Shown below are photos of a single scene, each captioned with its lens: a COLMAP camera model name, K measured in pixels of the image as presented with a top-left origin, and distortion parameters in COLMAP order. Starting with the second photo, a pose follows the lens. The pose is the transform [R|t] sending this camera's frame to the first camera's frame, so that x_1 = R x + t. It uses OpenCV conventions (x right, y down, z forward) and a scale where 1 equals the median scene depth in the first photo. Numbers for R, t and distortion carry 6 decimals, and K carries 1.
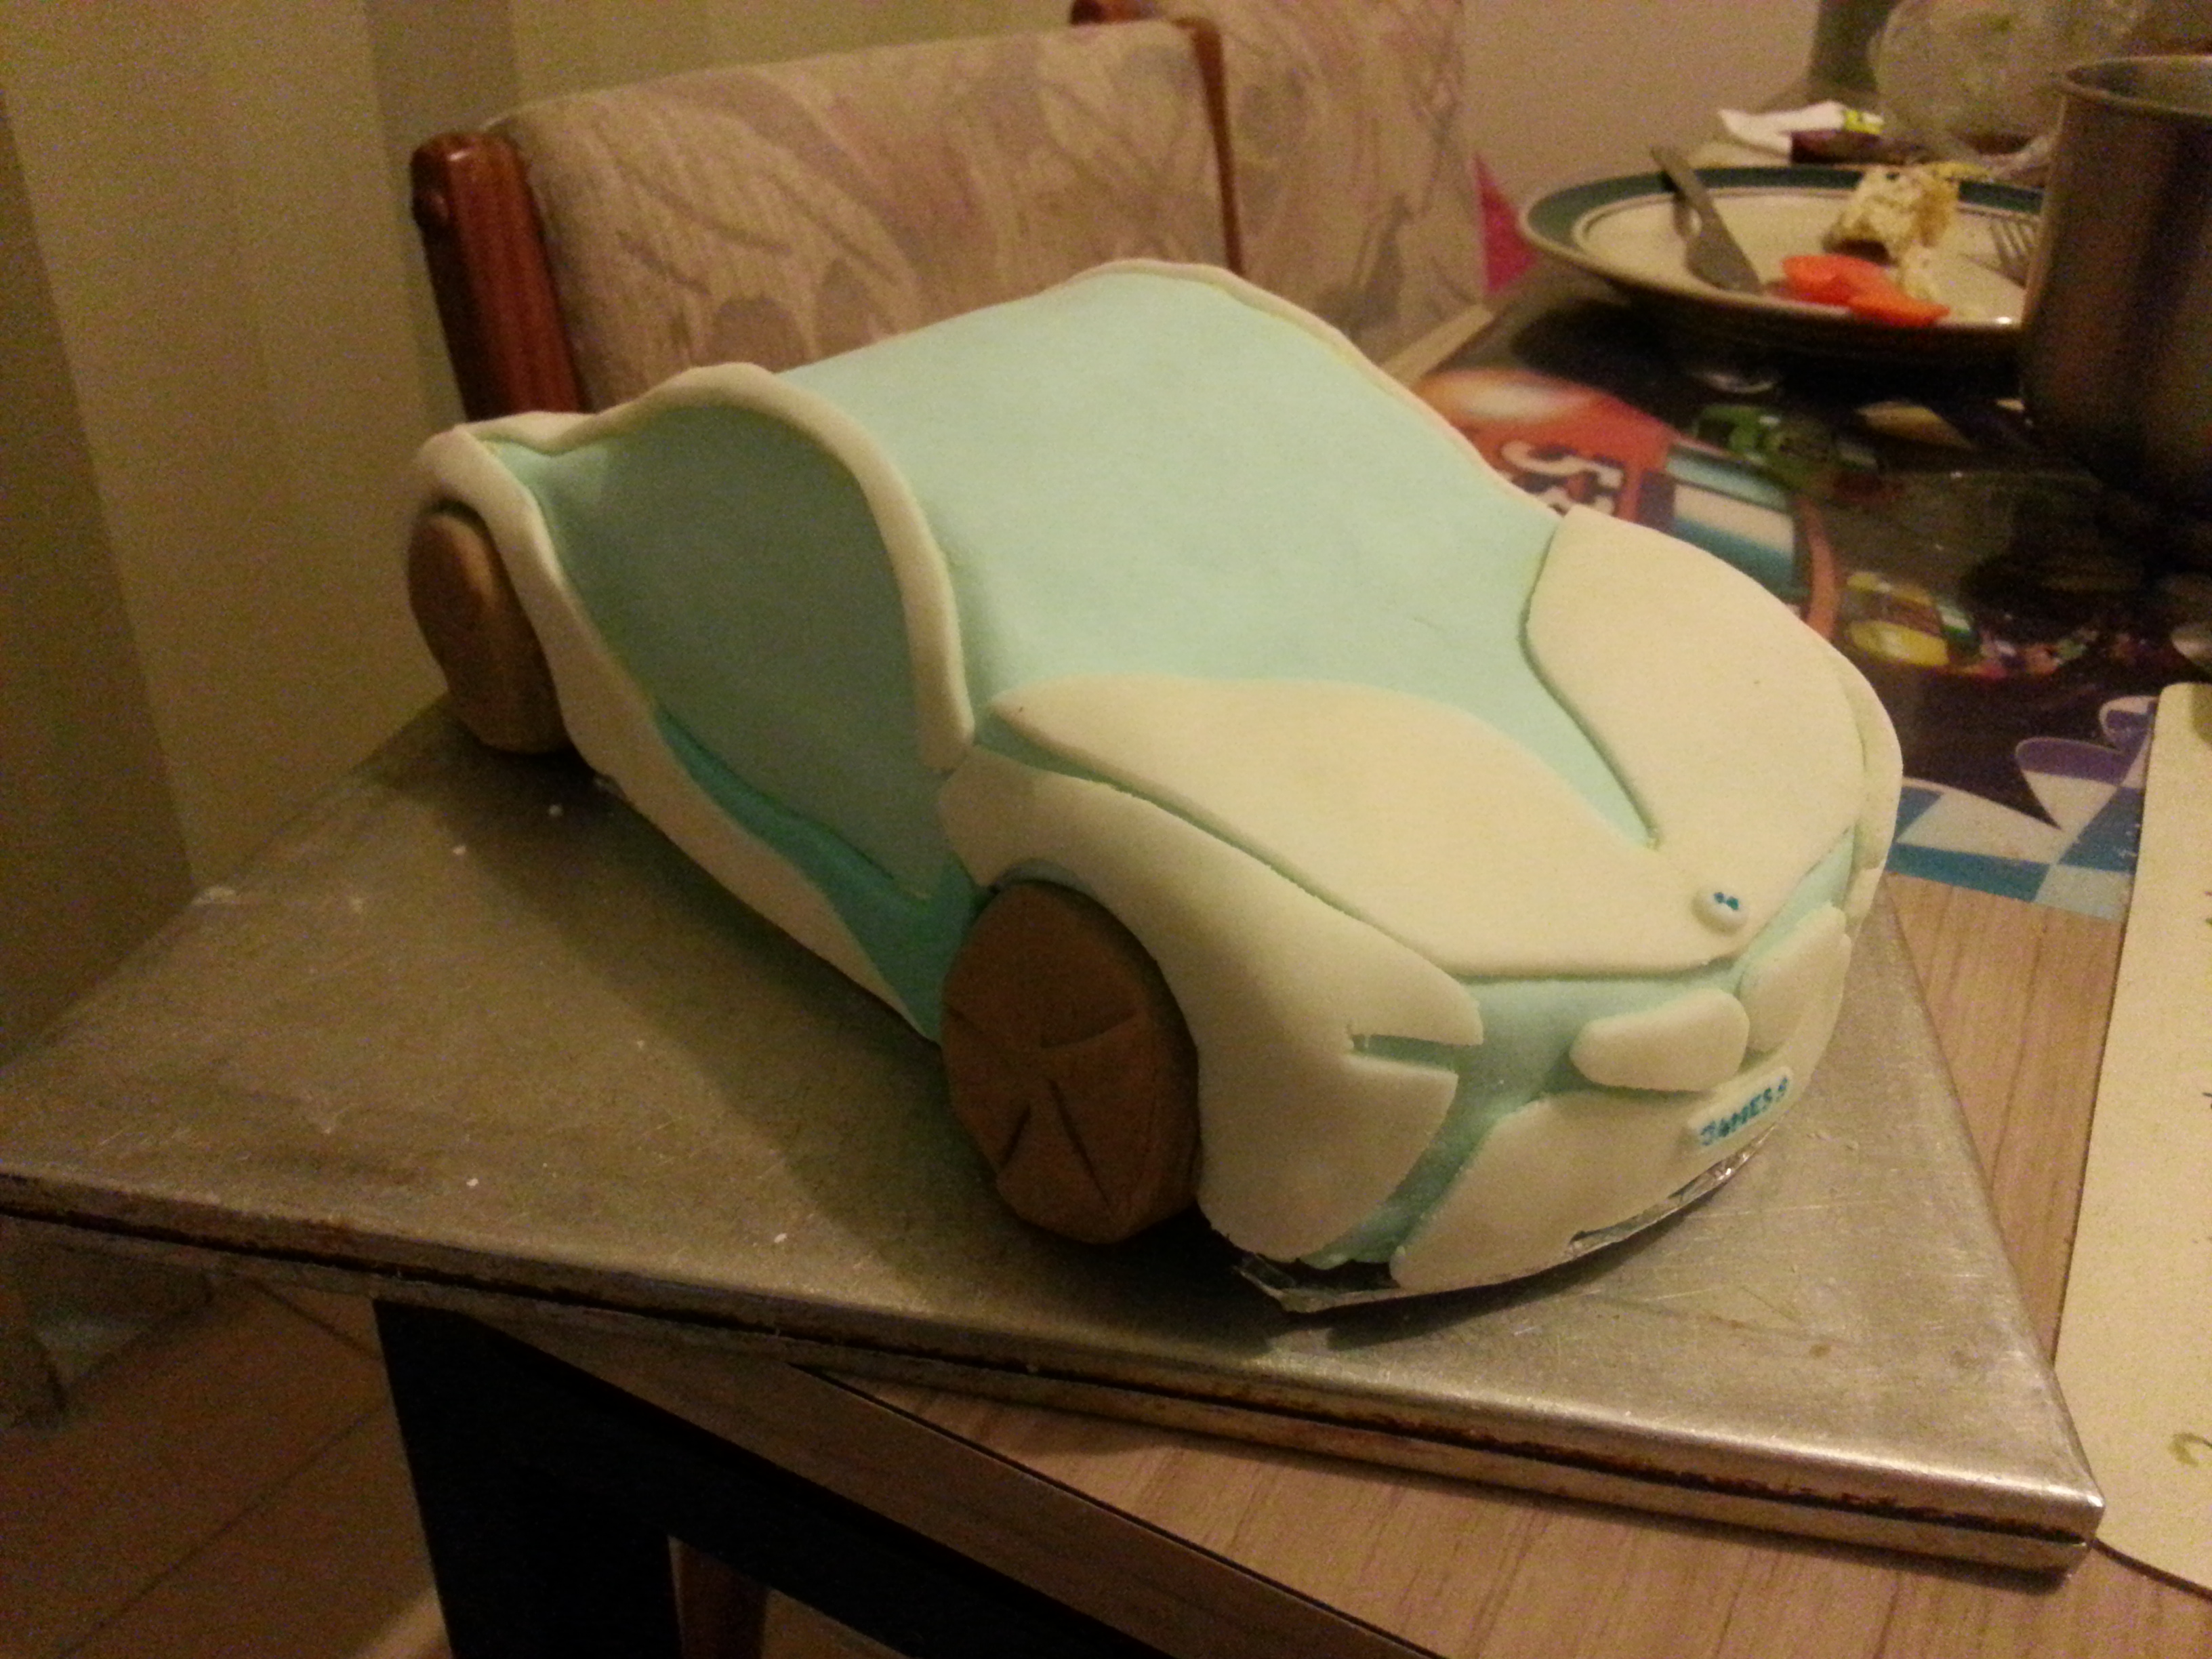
lens RADIAL K [[1558.5, 0, 1106.0], [0, 1558.5, 829.5], [0, 0, 1]] dist [0.002779, -0.089247]
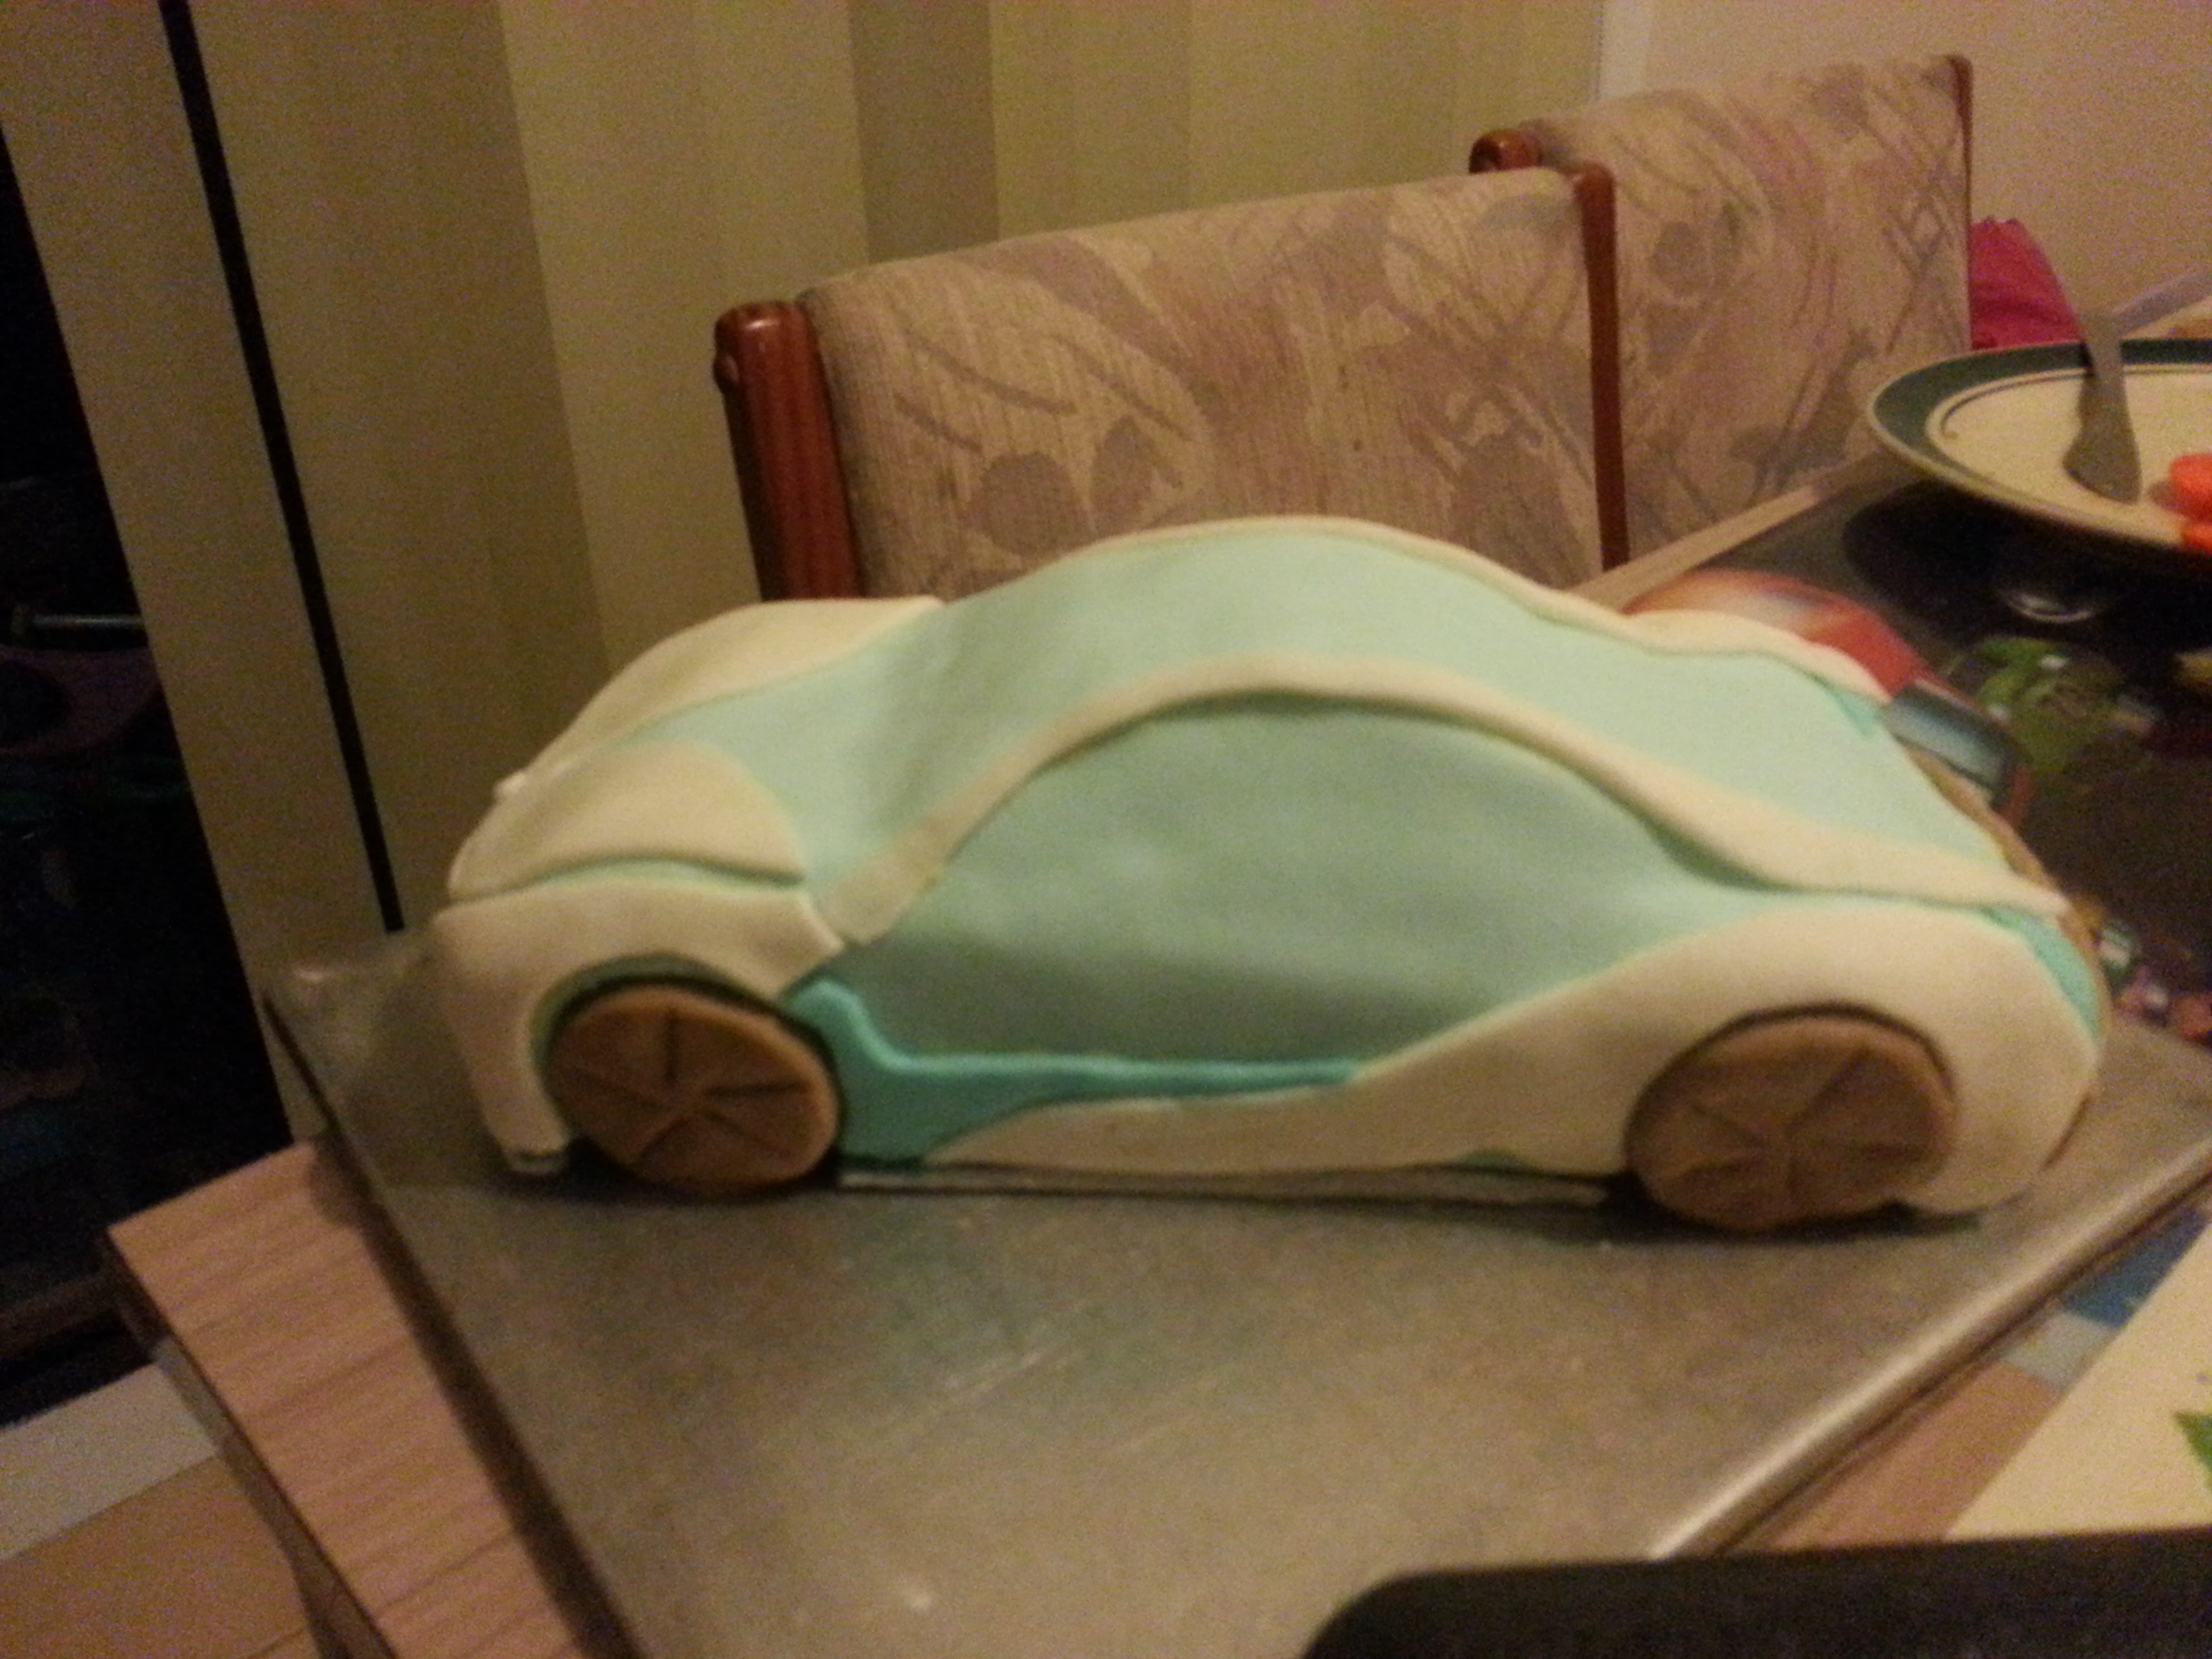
lens RADIAL K [[1558.5, 0, 1106.0], [0, 1558.5, 829.5], [0, 0, 1]] dist [0.002779, -0.089247]
pose [[0.949257, 0.118185, -0.291450, 0.159174], [-0.132169, 0.990812, -0.028698, -0.063958], [0.285380, 0.065763, 0.956155, 0.016927]]
